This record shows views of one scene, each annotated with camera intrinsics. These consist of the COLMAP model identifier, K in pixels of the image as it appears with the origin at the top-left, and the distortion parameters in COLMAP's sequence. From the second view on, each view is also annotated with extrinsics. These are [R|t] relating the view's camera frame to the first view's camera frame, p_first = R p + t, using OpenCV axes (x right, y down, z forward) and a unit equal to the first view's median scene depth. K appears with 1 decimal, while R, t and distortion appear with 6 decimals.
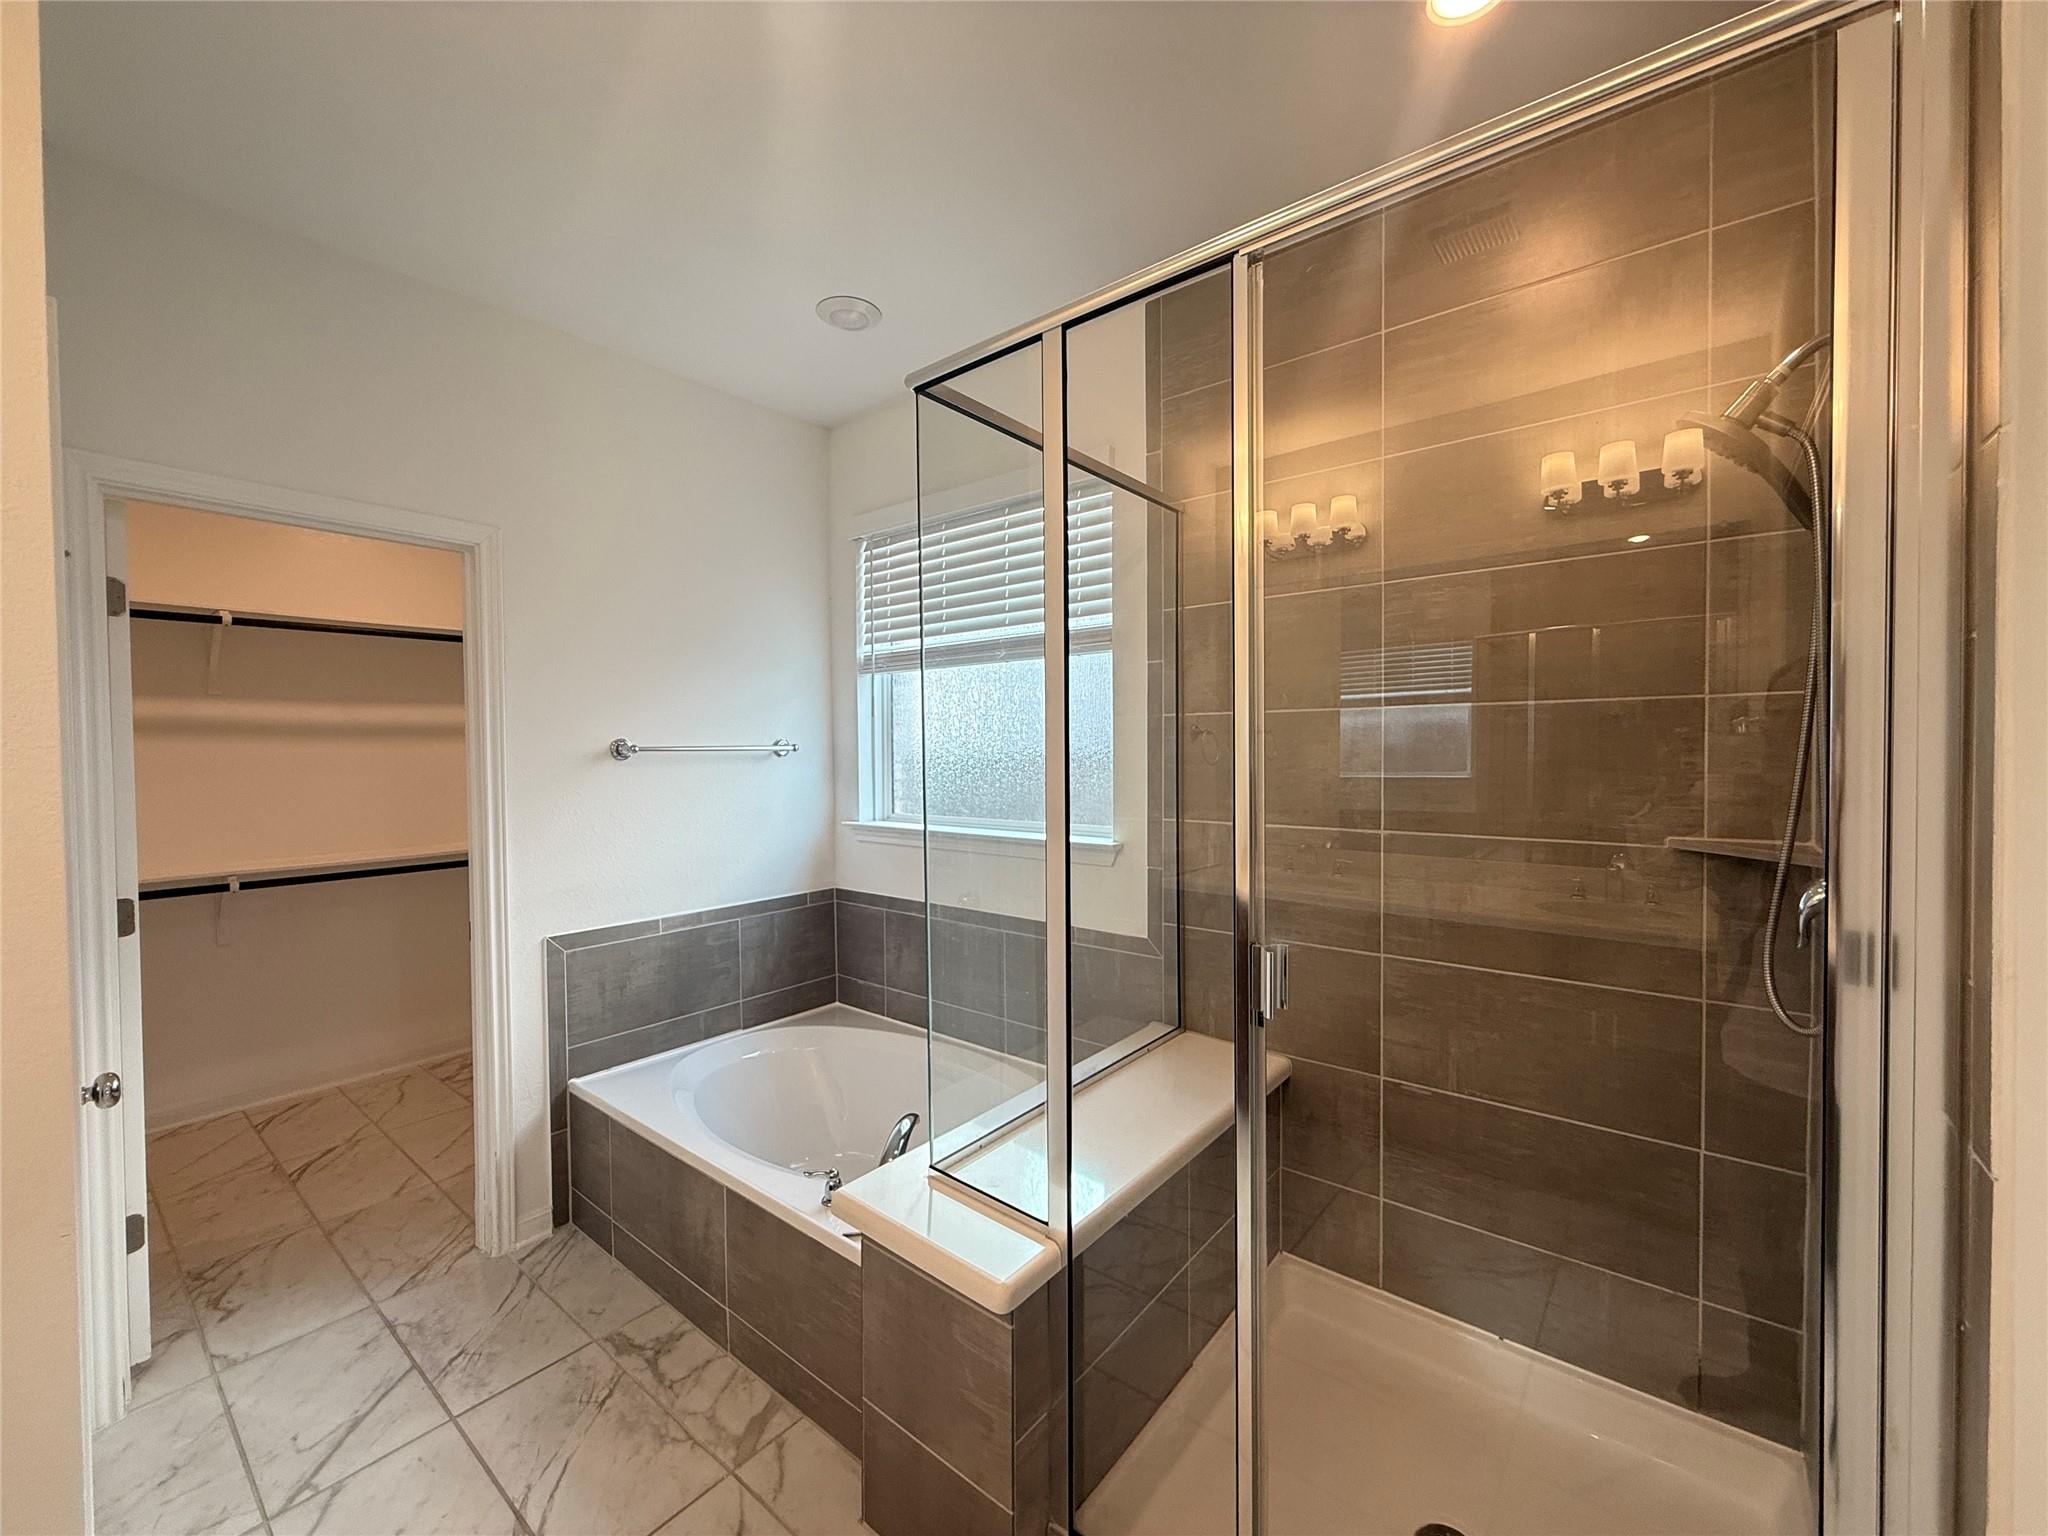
lens RADIAL K [[818.4, 0, 1019.4], [0, 818.4, 766.6], [0, 0, 1]] dist [-0.000522, -0.000048]
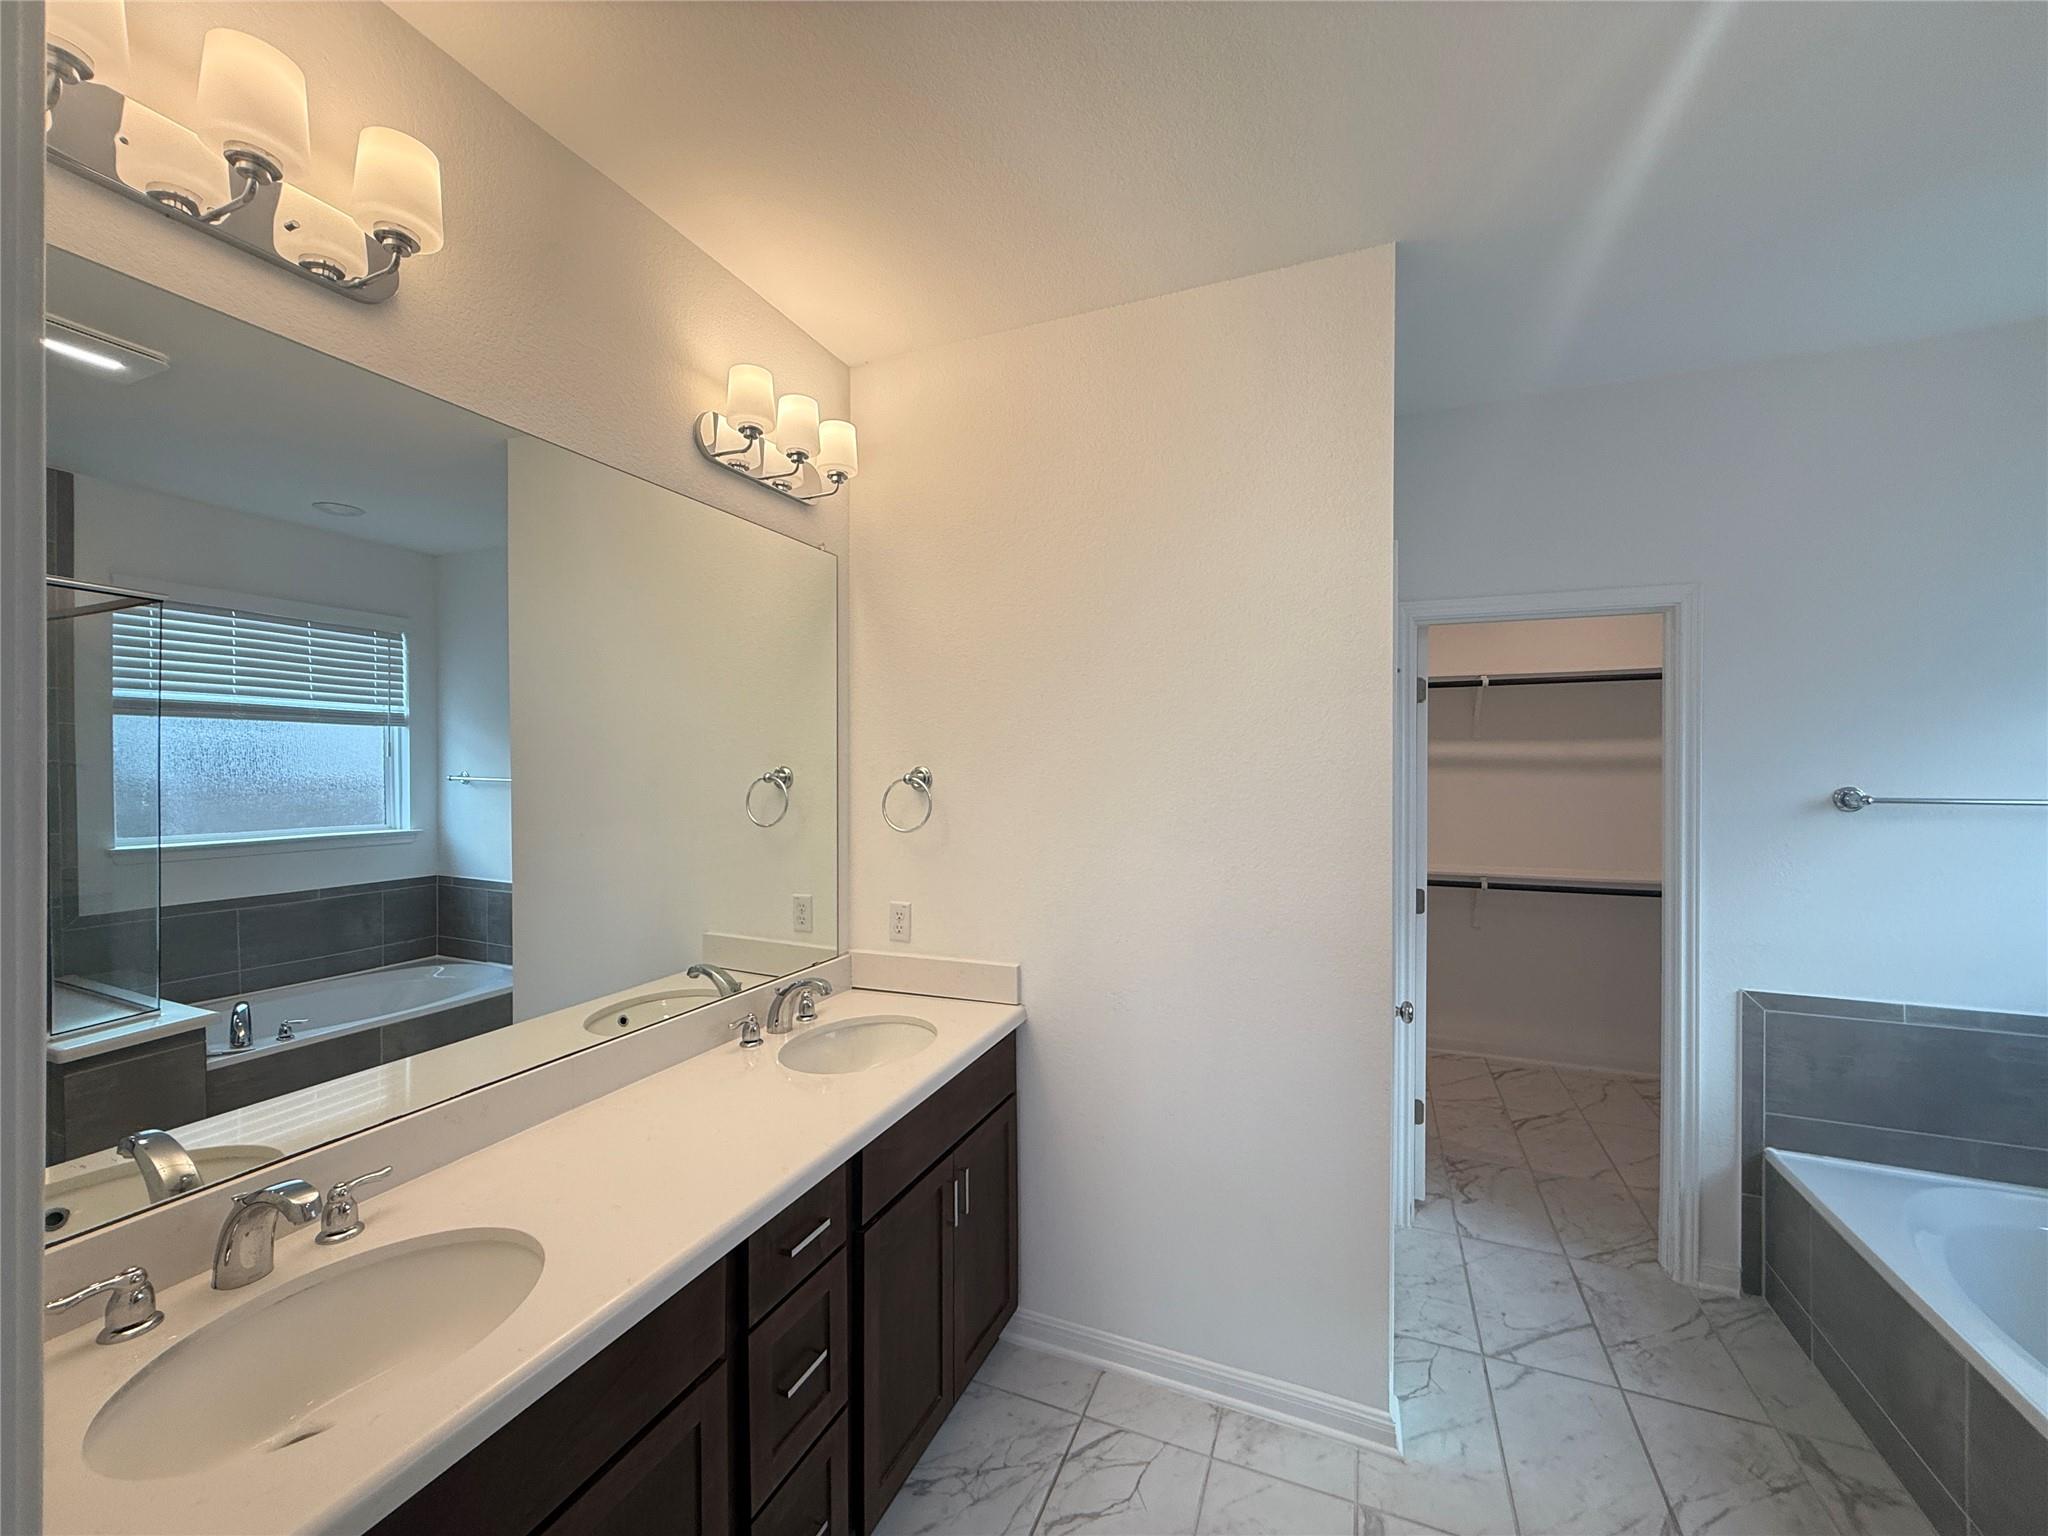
lens RADIAL K [[818.4, 0, 1019.4], [0, 818.4, 766.6], [0, 0, 1]] dist [-0.000522, -0.000048]
pose [[0.274535, 0.012787, -0.961492, 0.126915], [-0.023442, 0.999703, 0.006602, -0.046895], [0.961291, 0.020727, 0.274753, -0.108933]]
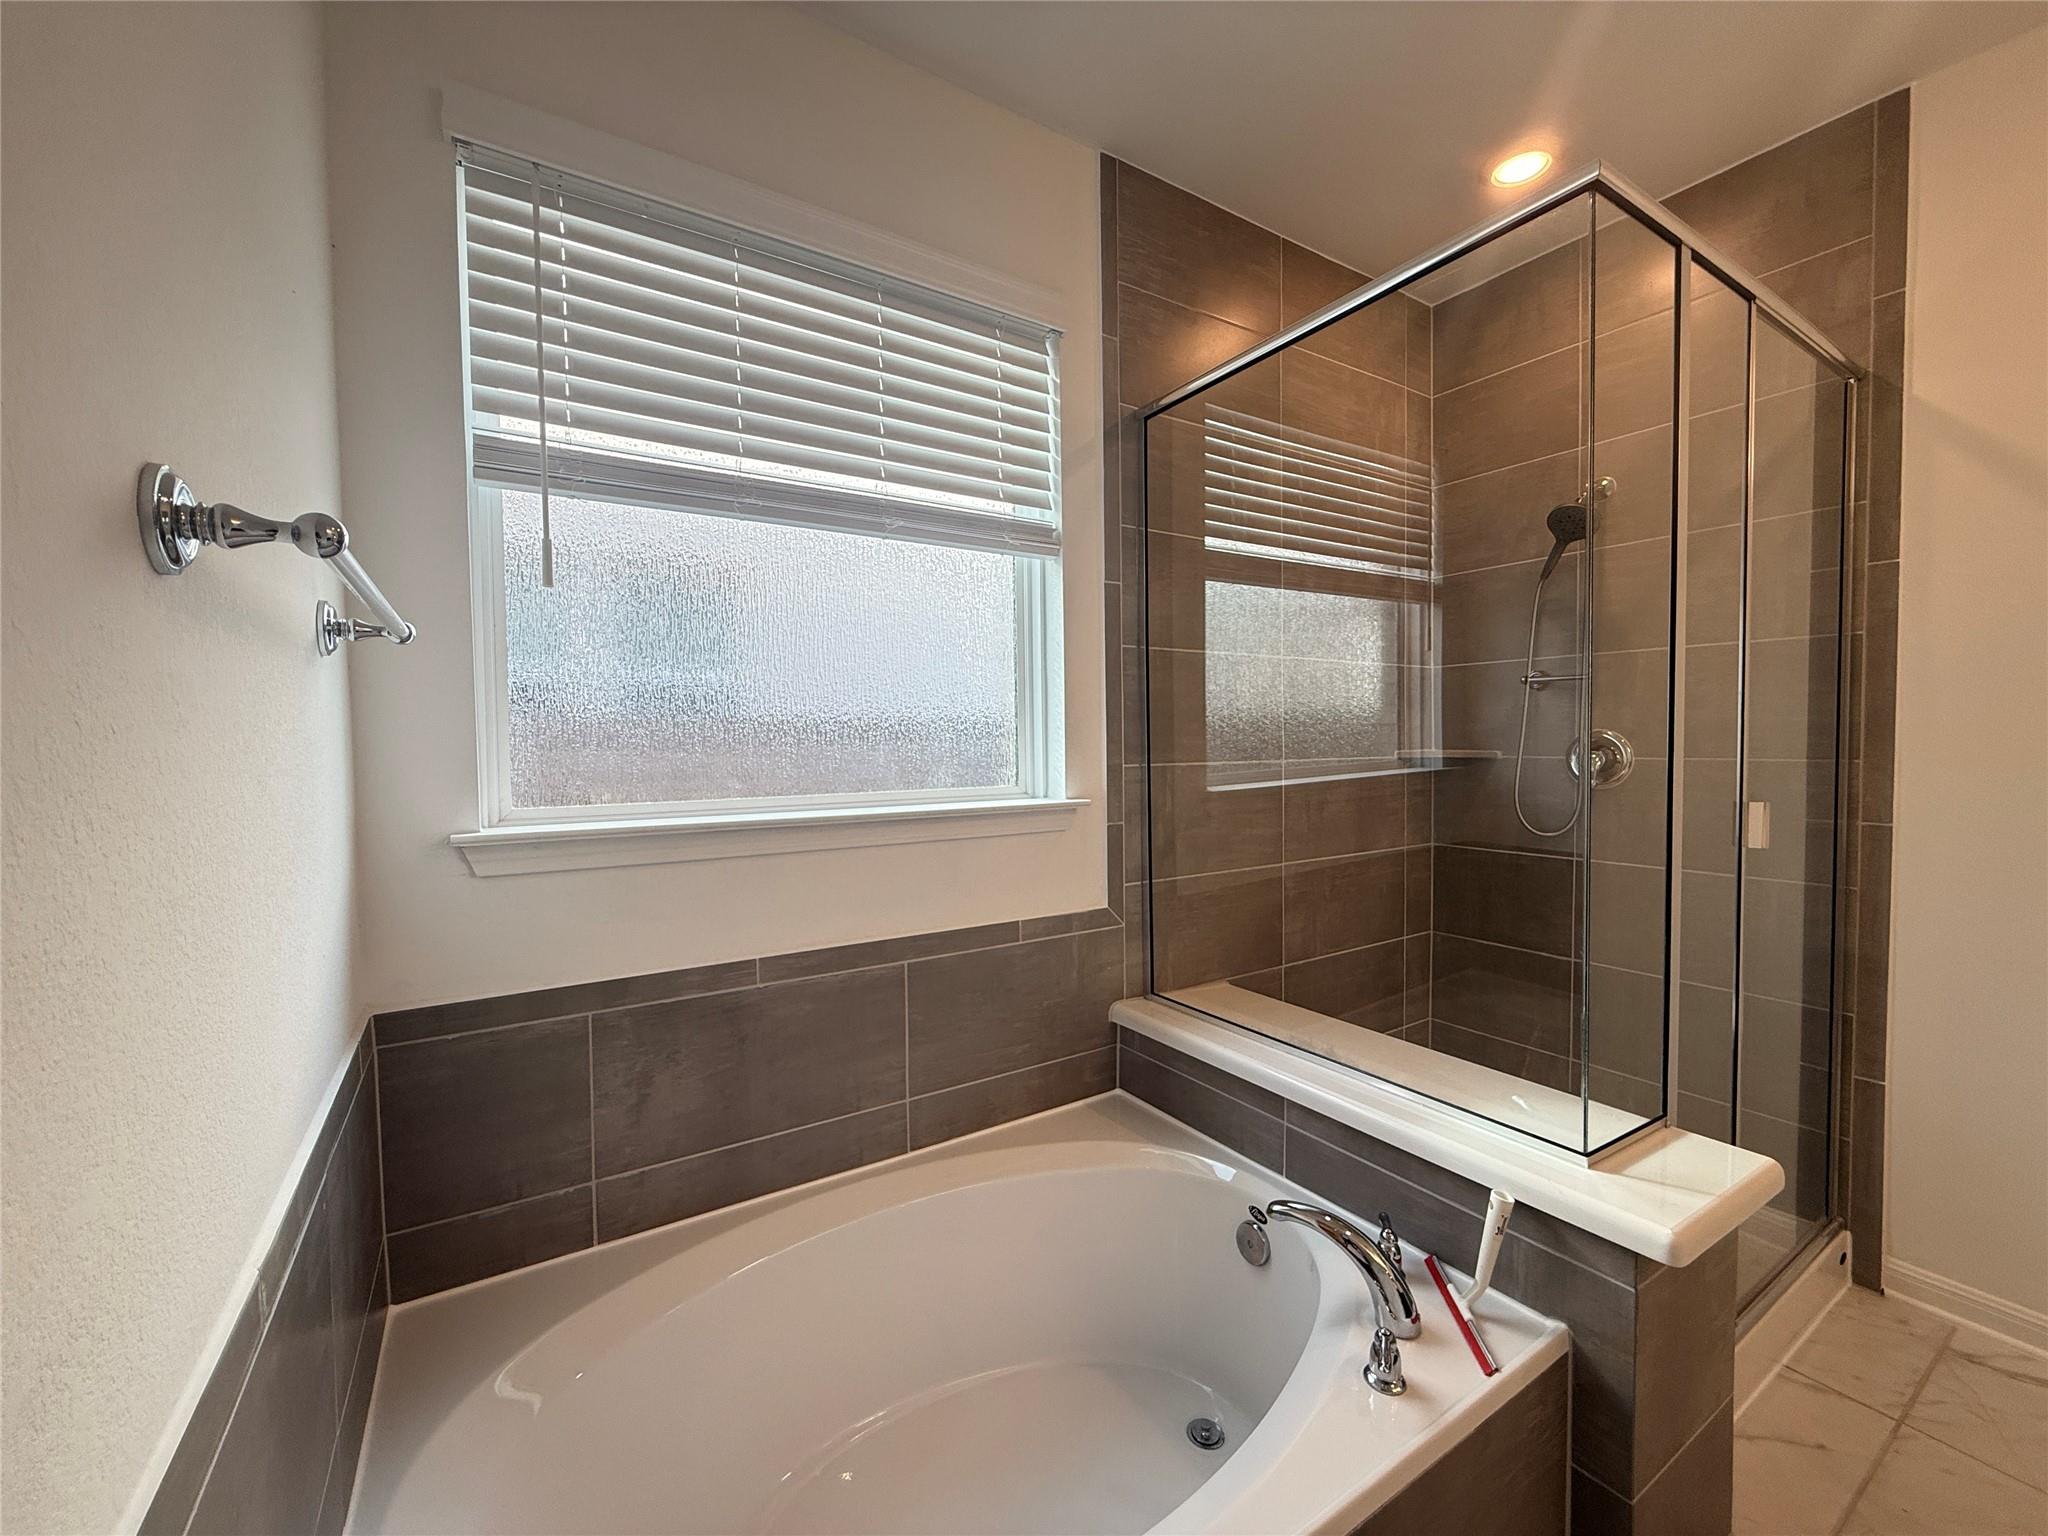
lens RADIAL K [[818.4, 0, 1019.4], [0, 818.4, 766.6], [0, 0, 1]] dist [-0.000522, -0.000048]
pose [[0.313063, -0.026217, 0.949370, -0.683753], [0.024291, 0.999513, 0.019592, 0.044964], [-0.949422, 0.016928, 0.313548, 0.826114]]
